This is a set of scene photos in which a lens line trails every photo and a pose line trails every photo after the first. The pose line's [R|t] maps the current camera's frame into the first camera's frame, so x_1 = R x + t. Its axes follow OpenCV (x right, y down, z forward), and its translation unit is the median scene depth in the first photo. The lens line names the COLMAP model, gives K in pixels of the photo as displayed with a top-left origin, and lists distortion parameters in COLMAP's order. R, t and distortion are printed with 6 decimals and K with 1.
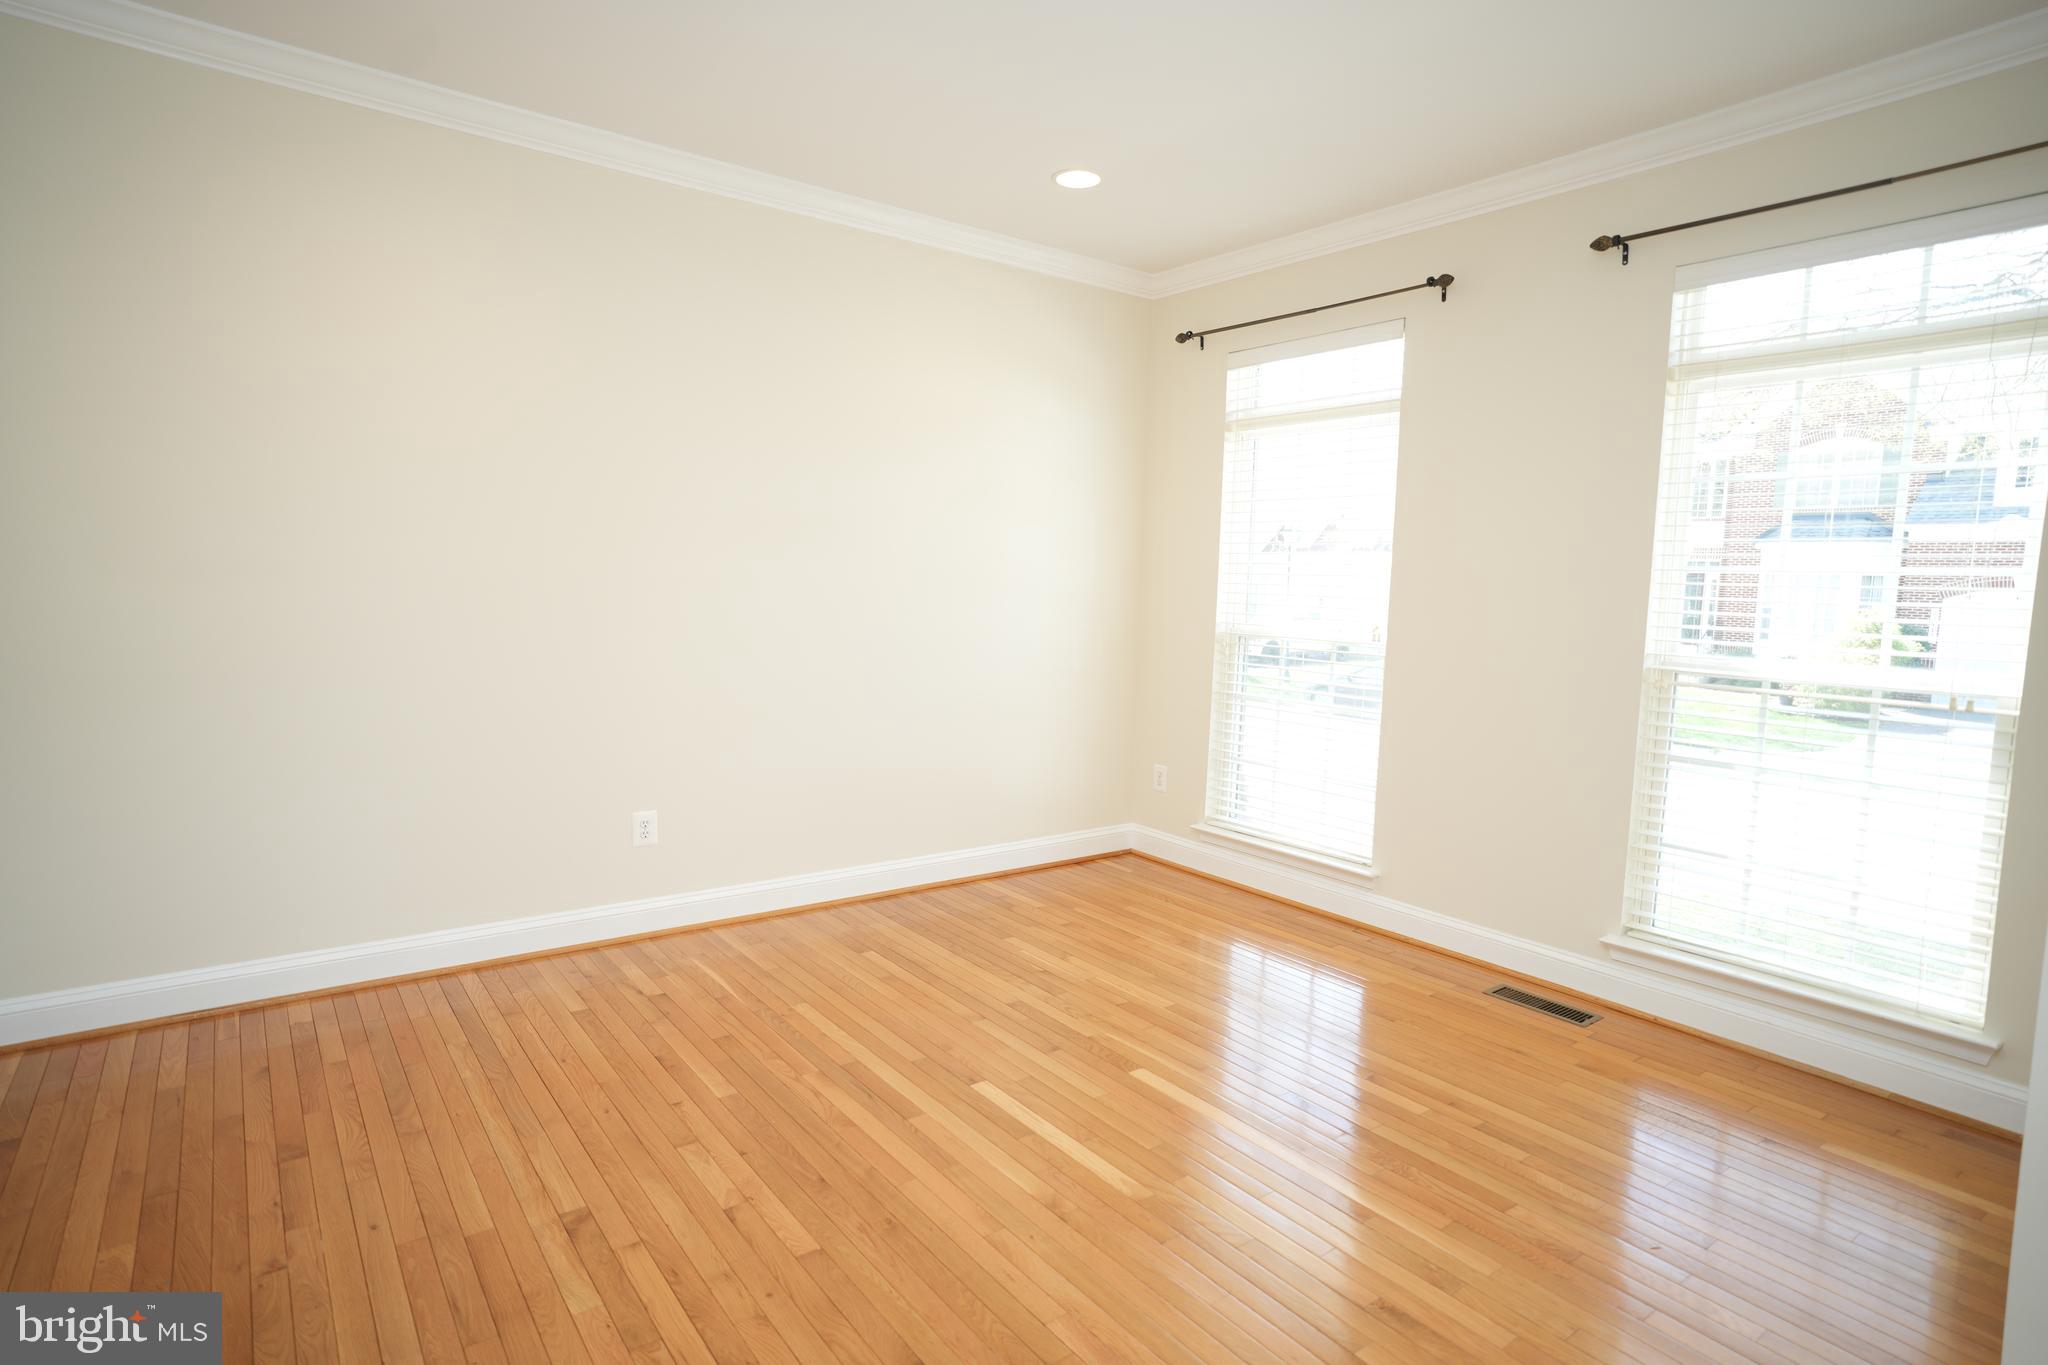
lens RADIAL K [[1075.4, 0, 1033.9], [0, 1075.4, 678.0], [0, 0, 1]] dist [-0.004254, 0.000219]
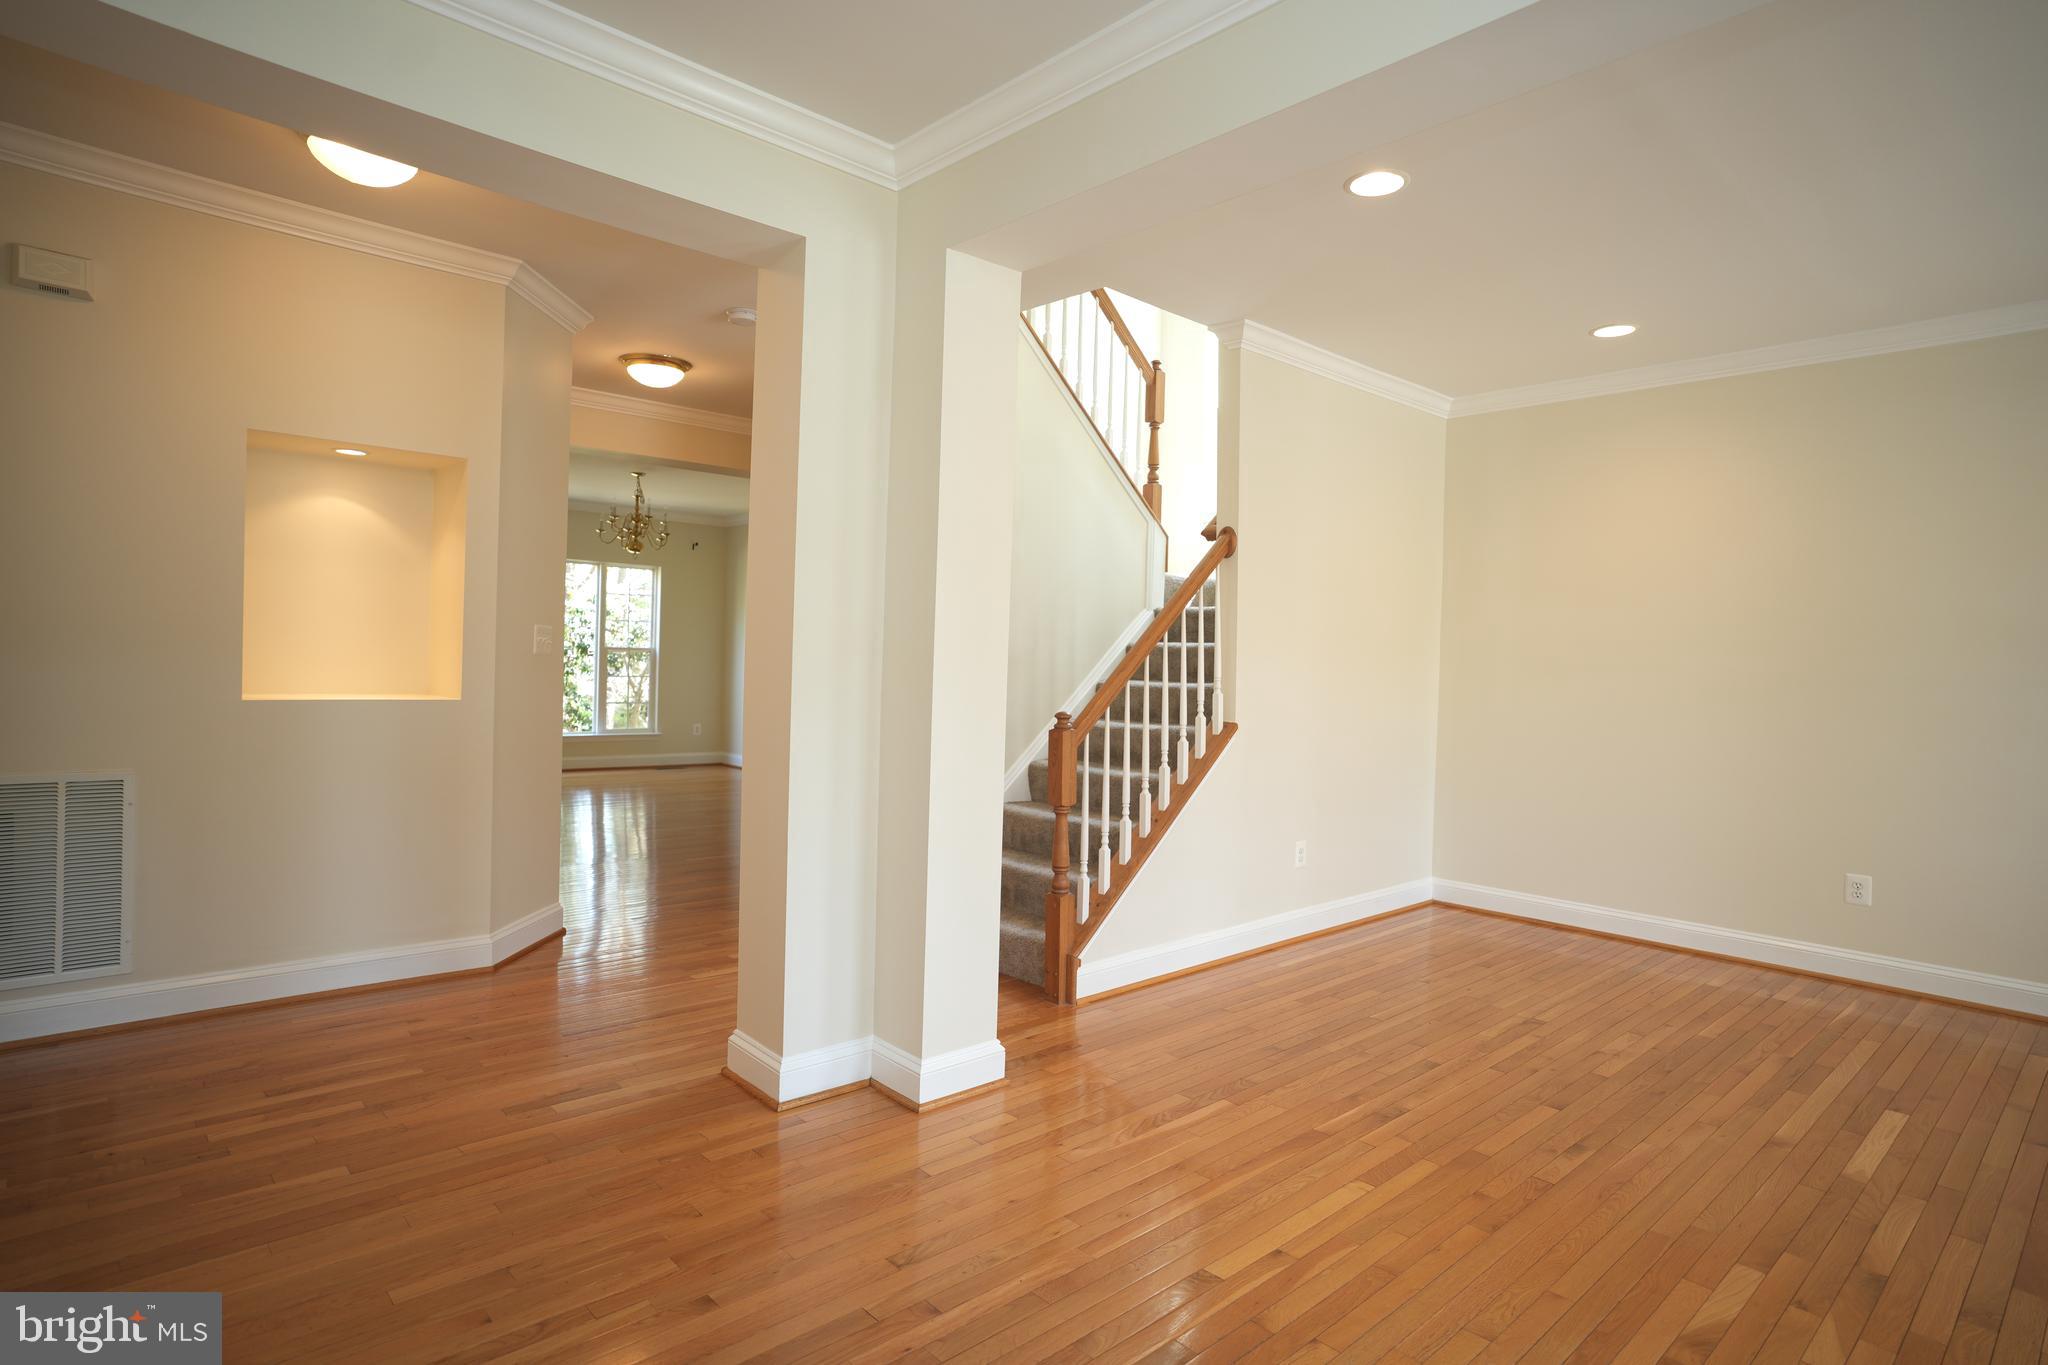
lens RADIAL K [[1075.4, 0, 1033.9], [0, 1075.4, 678.0], [0, 0, 1]] dist [-0.004254, 0.000219]
pose [[0.110909, -0.011531, -0.993764, 1.041998], [-0.106398, 0.994048, -0.023409, 0.047006], [0.988119, 0.108331, 0.109022, -0.079281]]
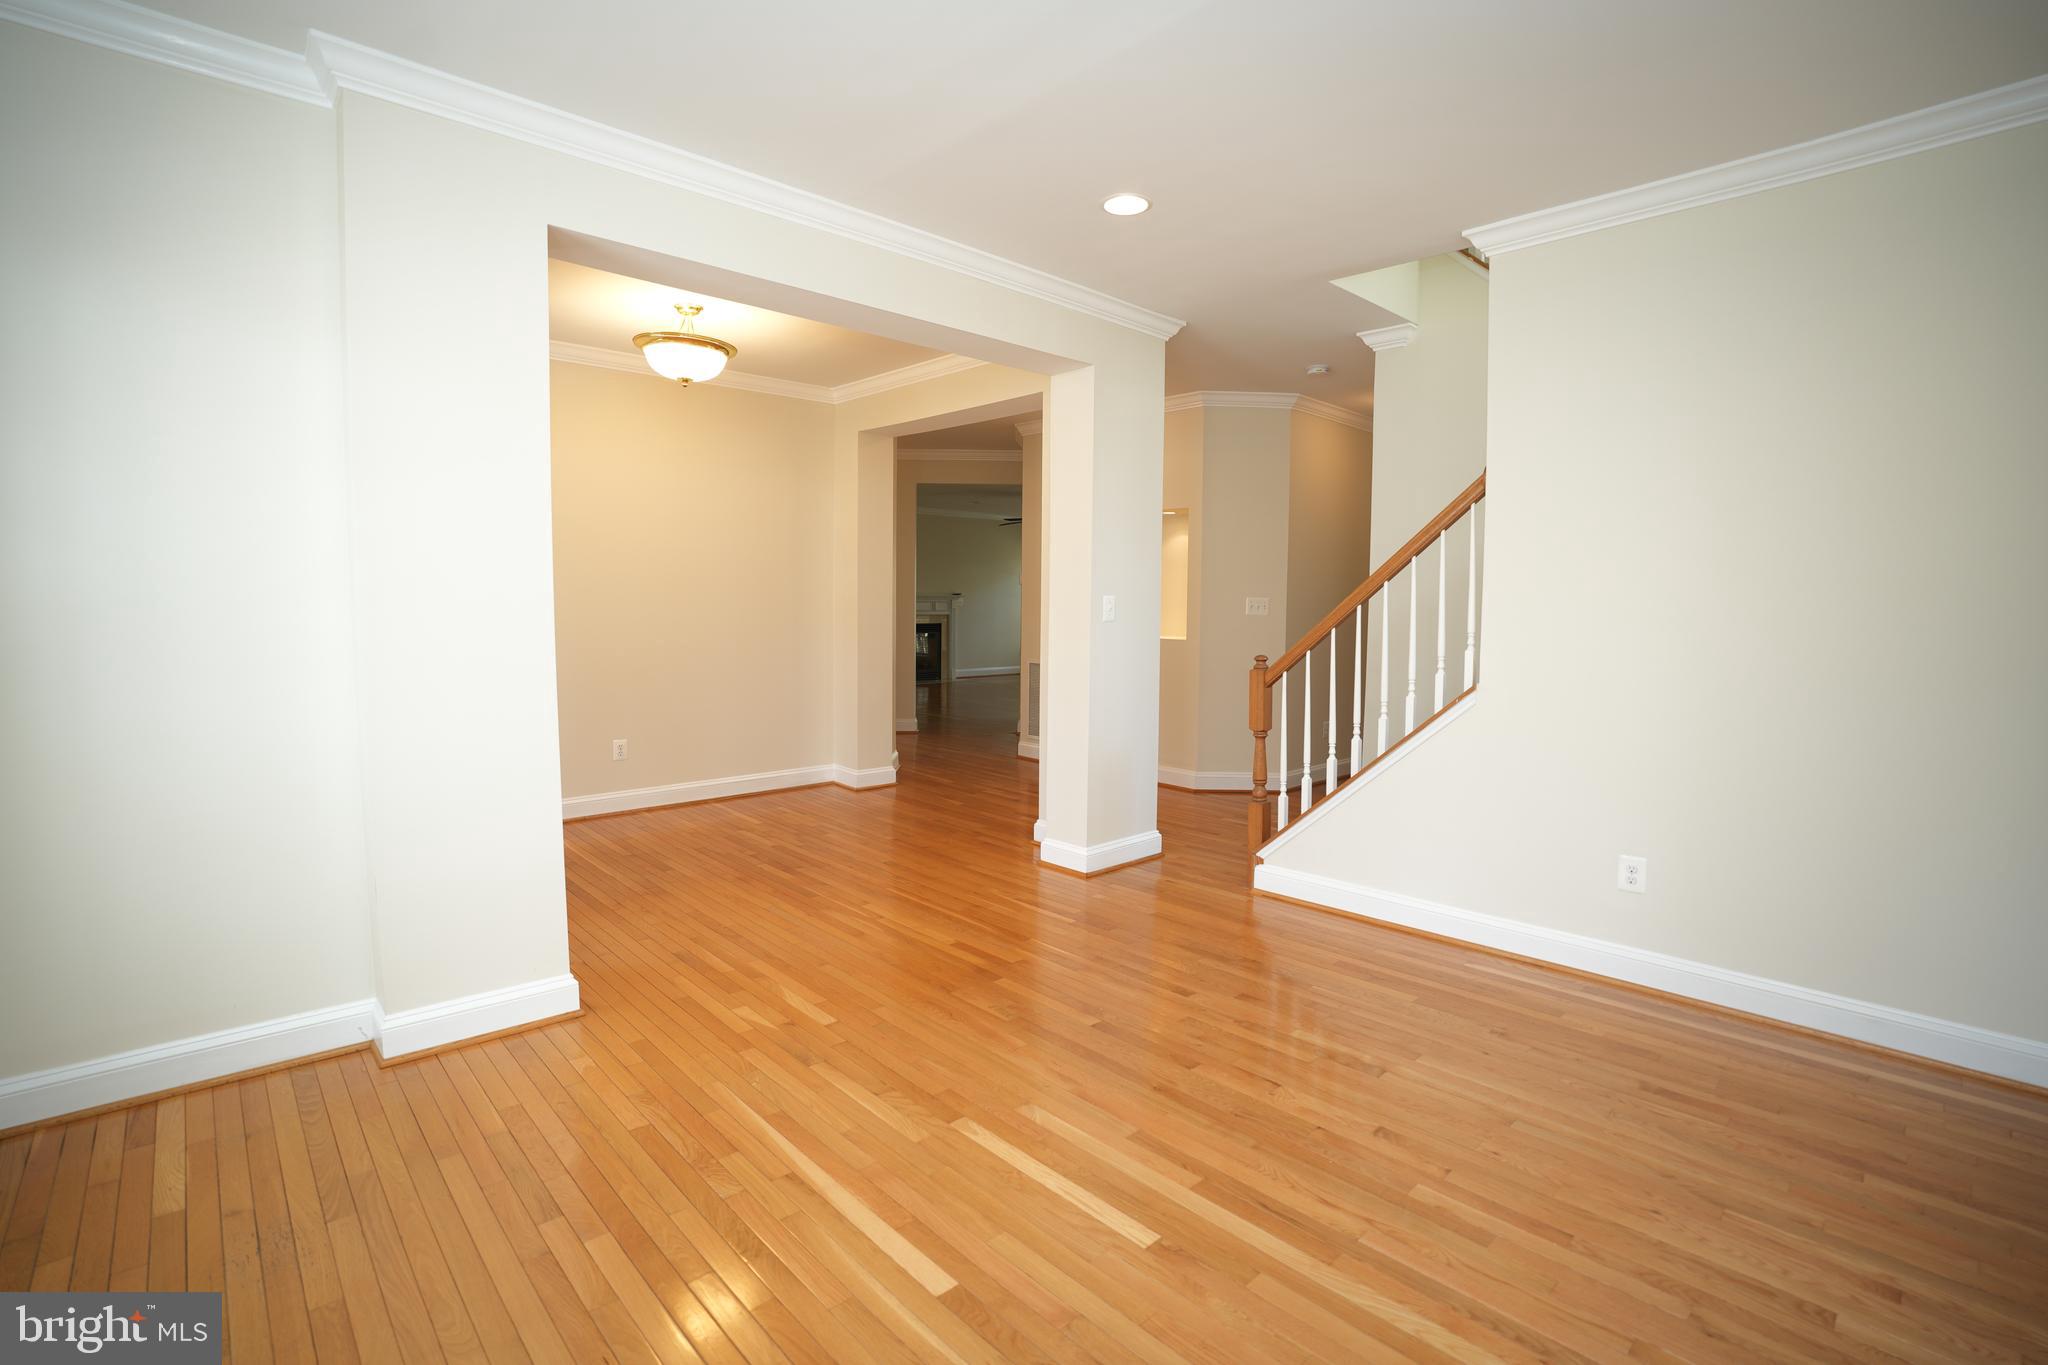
lens RADIAL K [[938.8, 0, 1019.3], [0, 938.8, 684.0], [0, 0, 1]] dist [-0.082004, 0.022048]
pose [[-0.995575, -0.016301, -0.092542, 0.131547], [-0.031330, 0.986069, 0.163360, -0.154440], [0.088589, 0.165537, -0.982217, 1.679264]]
